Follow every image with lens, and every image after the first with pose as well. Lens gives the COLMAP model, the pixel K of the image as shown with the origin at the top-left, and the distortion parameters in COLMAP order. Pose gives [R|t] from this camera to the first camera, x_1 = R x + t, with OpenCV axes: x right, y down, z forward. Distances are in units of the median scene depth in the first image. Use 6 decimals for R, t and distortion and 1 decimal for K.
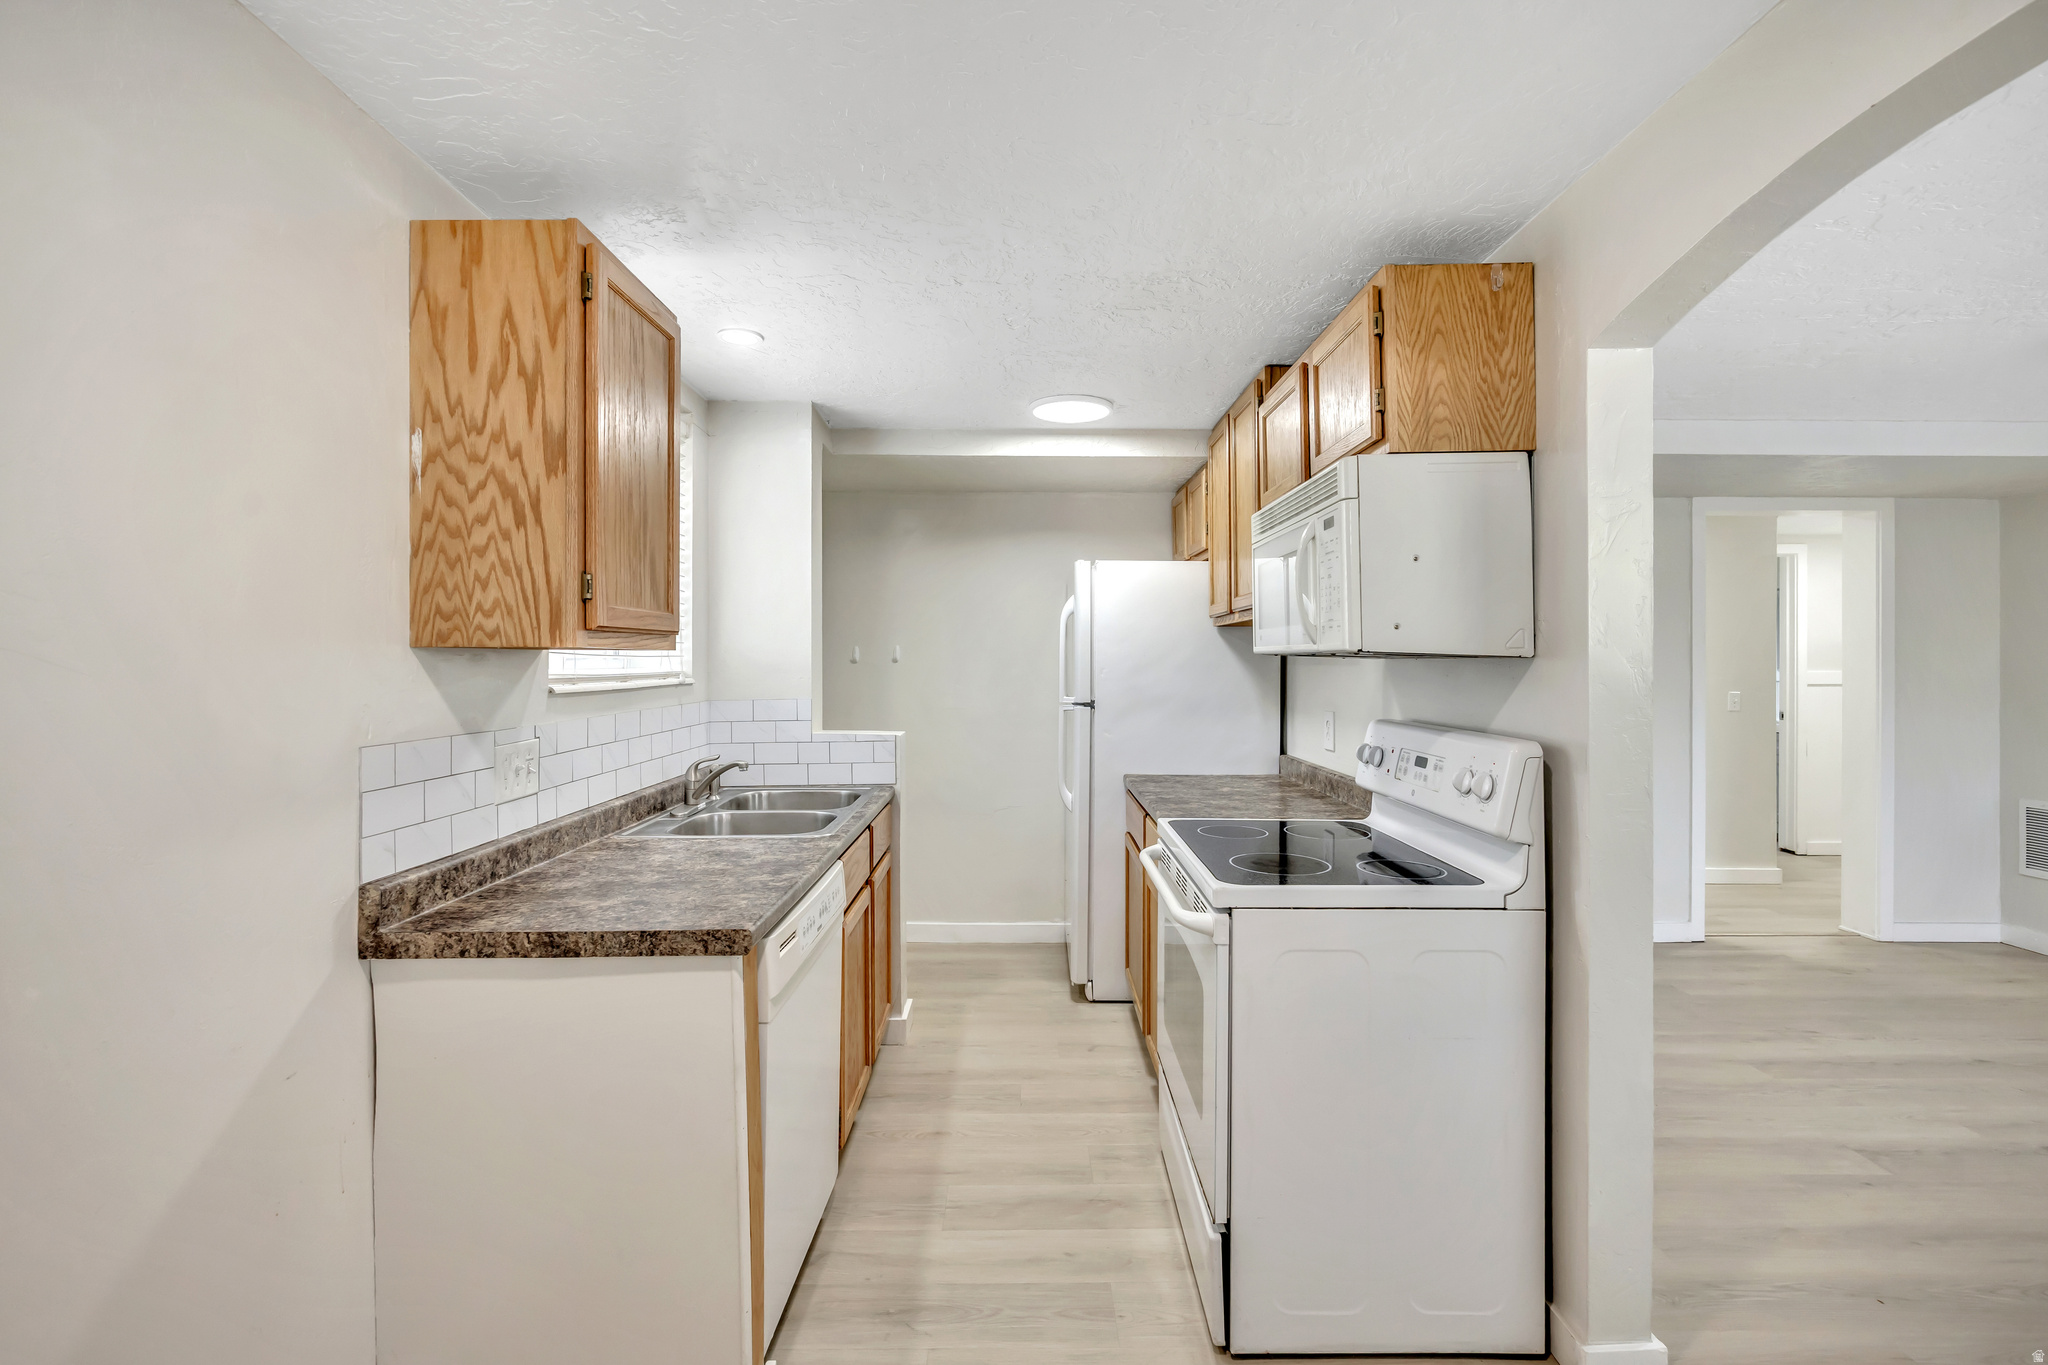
lens RADIAL K [[898.9, 0, 1019.1], [0, 898.9, 662.0], [0, 0, 1]] dist [-0.001765, 0.001171]
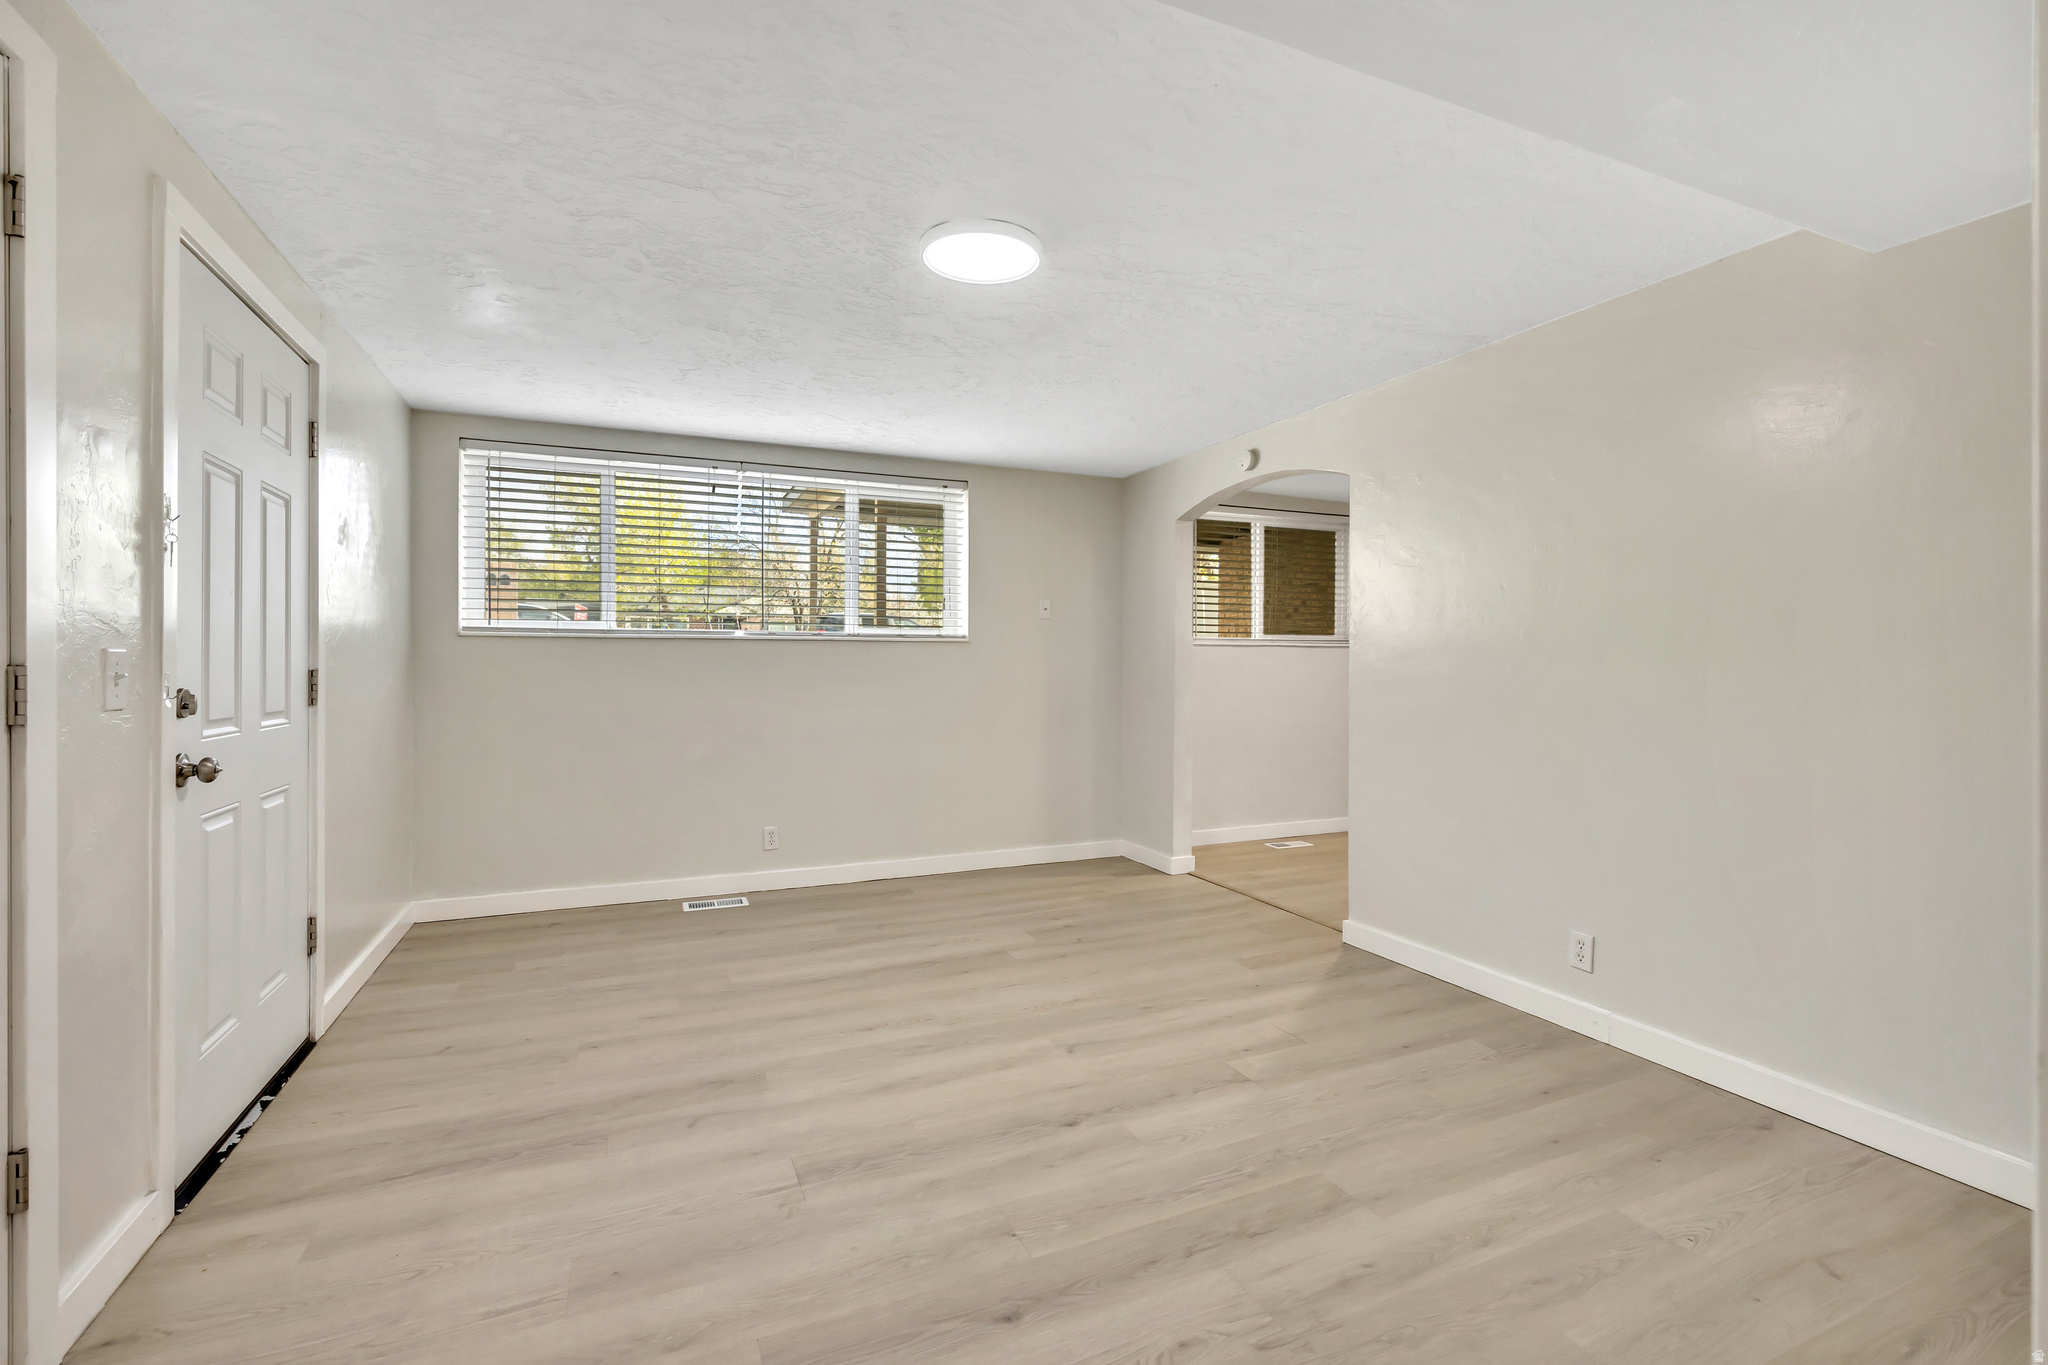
lens RADIAL K [[898.9, 0, 1014.6], [0, 898.9, 670.2], [0, 0, 1]] dist [-0.001765, 0.001171]
pose [[-0.919966, 0.002026, -0.391992, 0.997679], [-0.002685, 0.999931, 0.011469, 0.050398], [0.391988, 0.011604, -0.919897, 1.157277]]
